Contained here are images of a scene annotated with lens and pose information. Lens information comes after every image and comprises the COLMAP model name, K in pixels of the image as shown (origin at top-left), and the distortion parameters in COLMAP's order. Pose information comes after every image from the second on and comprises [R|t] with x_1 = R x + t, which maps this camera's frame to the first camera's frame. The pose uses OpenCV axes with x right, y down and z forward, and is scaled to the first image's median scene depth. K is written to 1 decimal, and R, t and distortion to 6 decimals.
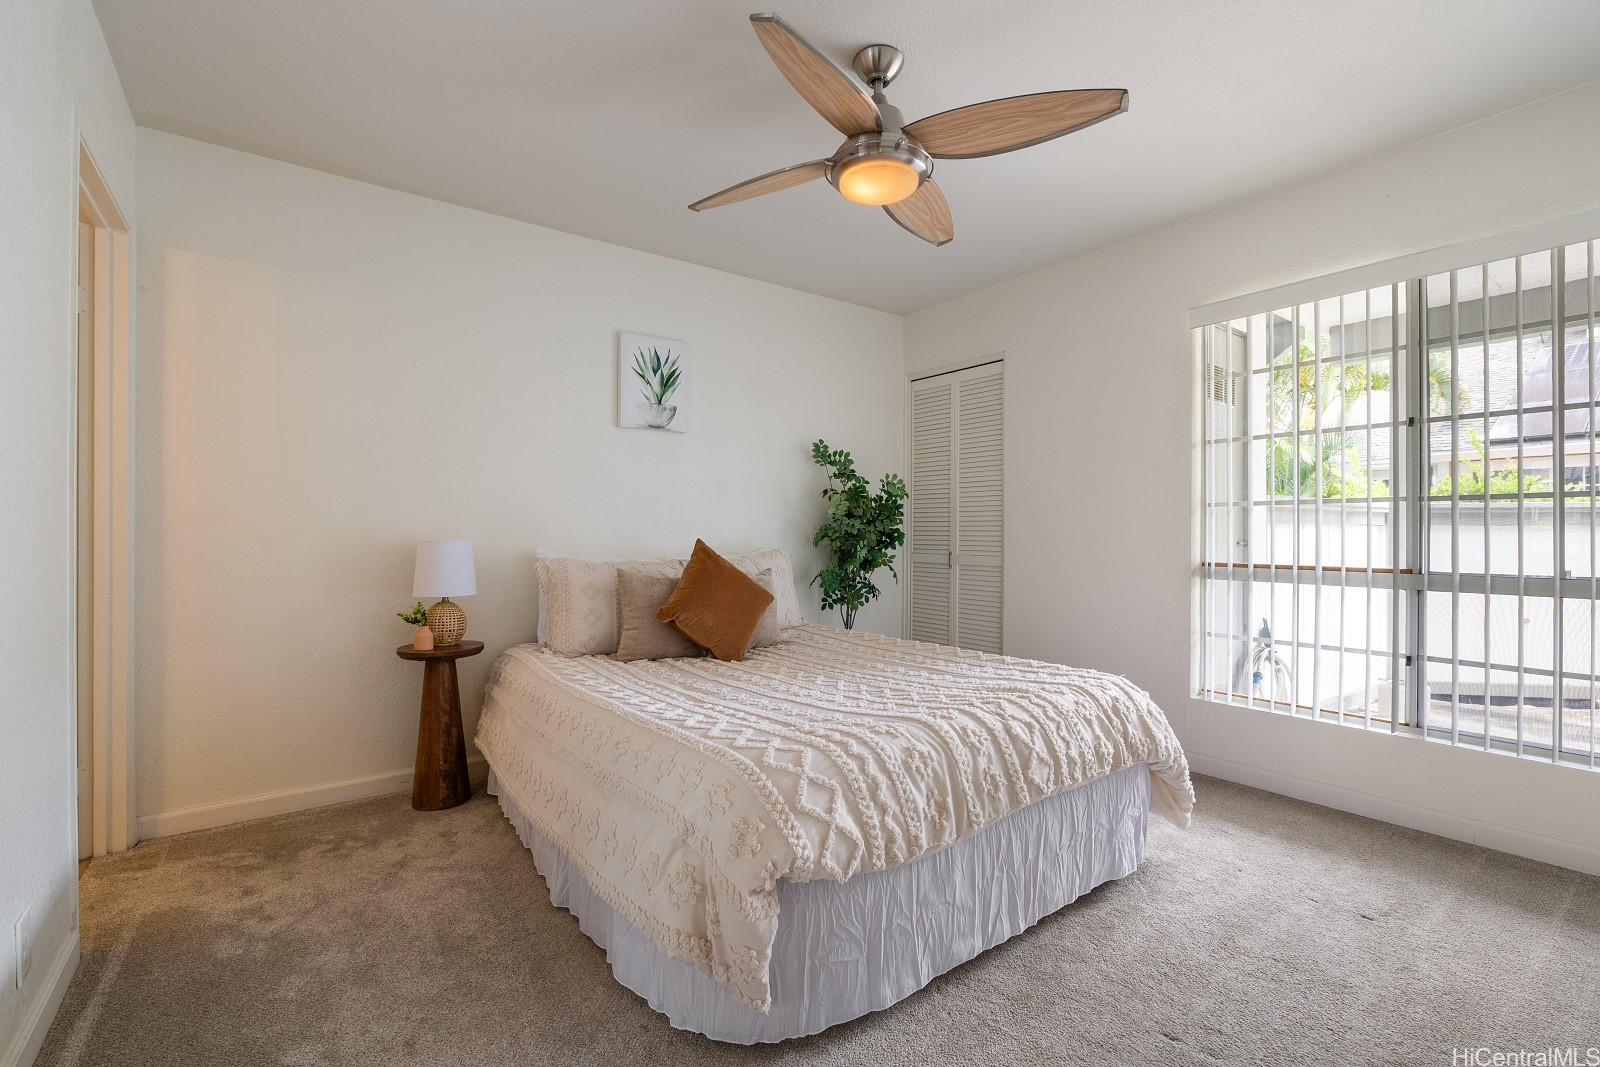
lens RADIAL K [[719.2, 0, 800.2], [0, 719.2, 525.9], [0, 0, 1]] dist [-0.008403, 0.000653]
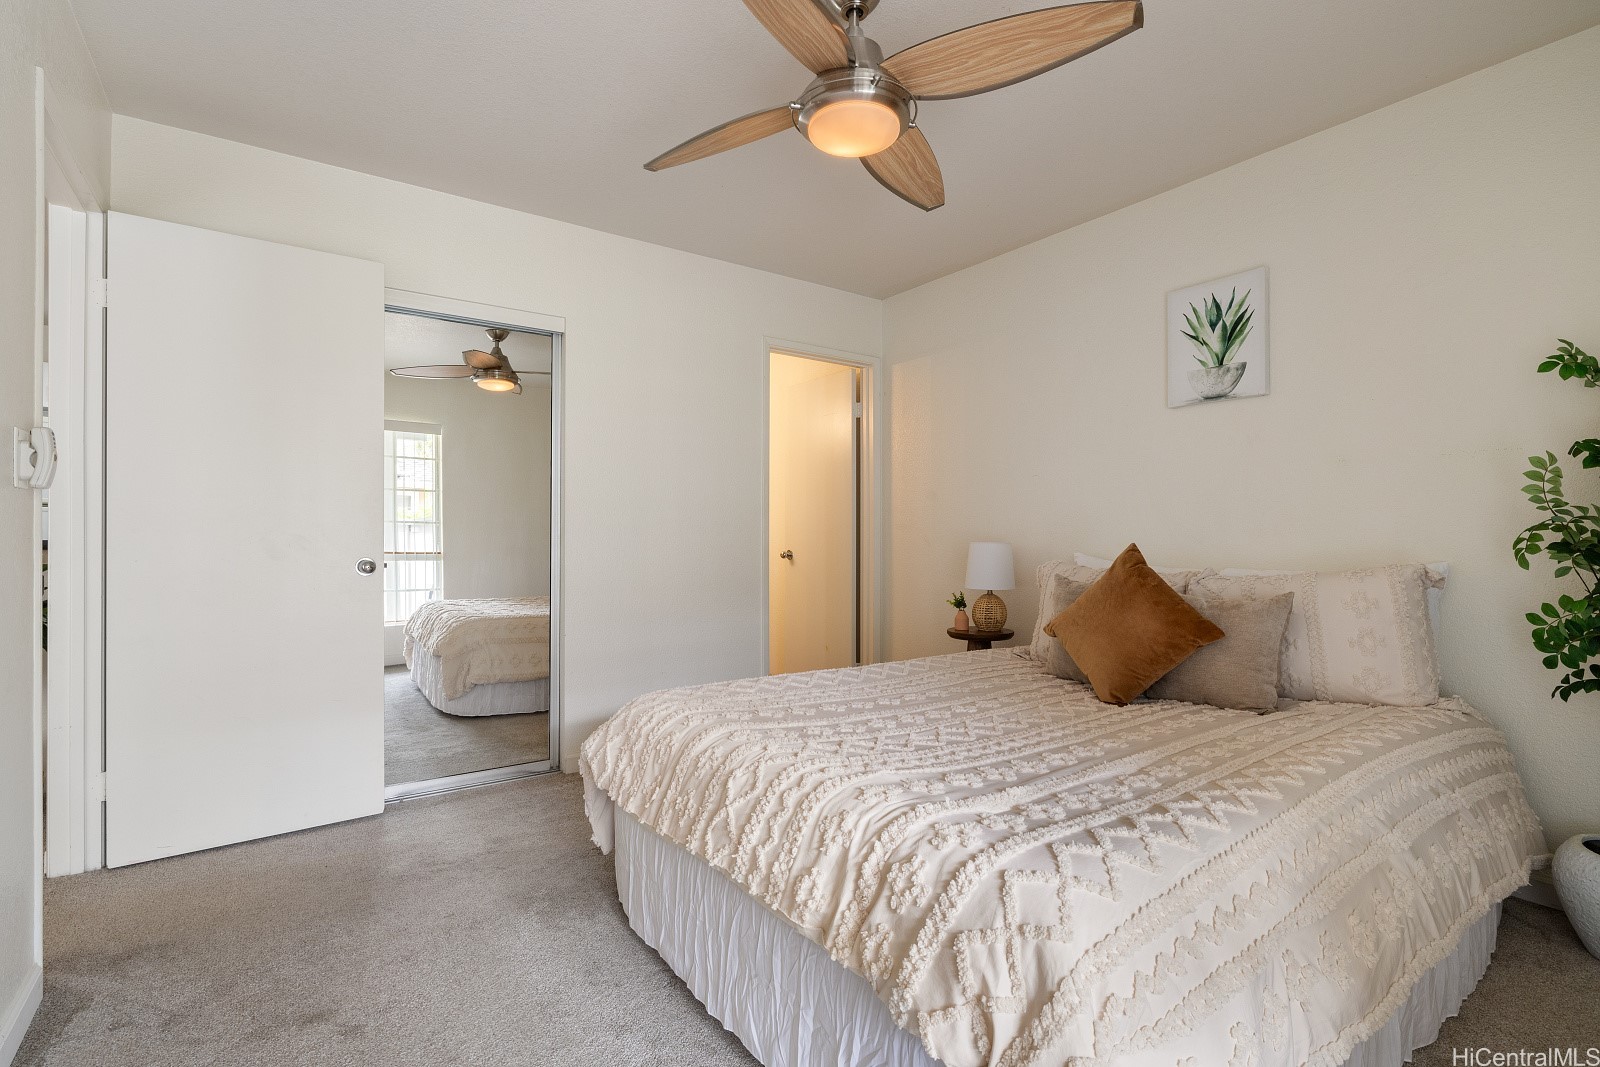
lens RADIAL K [[771.8, 0, 801.4], [0, 771.8, 533.3], [0, 0, 1]] dist [-0.002254, -0.000612]
pose [[-0.003004, -0.002838, -0.999991, 0.619863], [0.009090, 0.999955, -0.002865, 0.005607], [0.999954, -0.009099, -0.002978, 0.558810]]
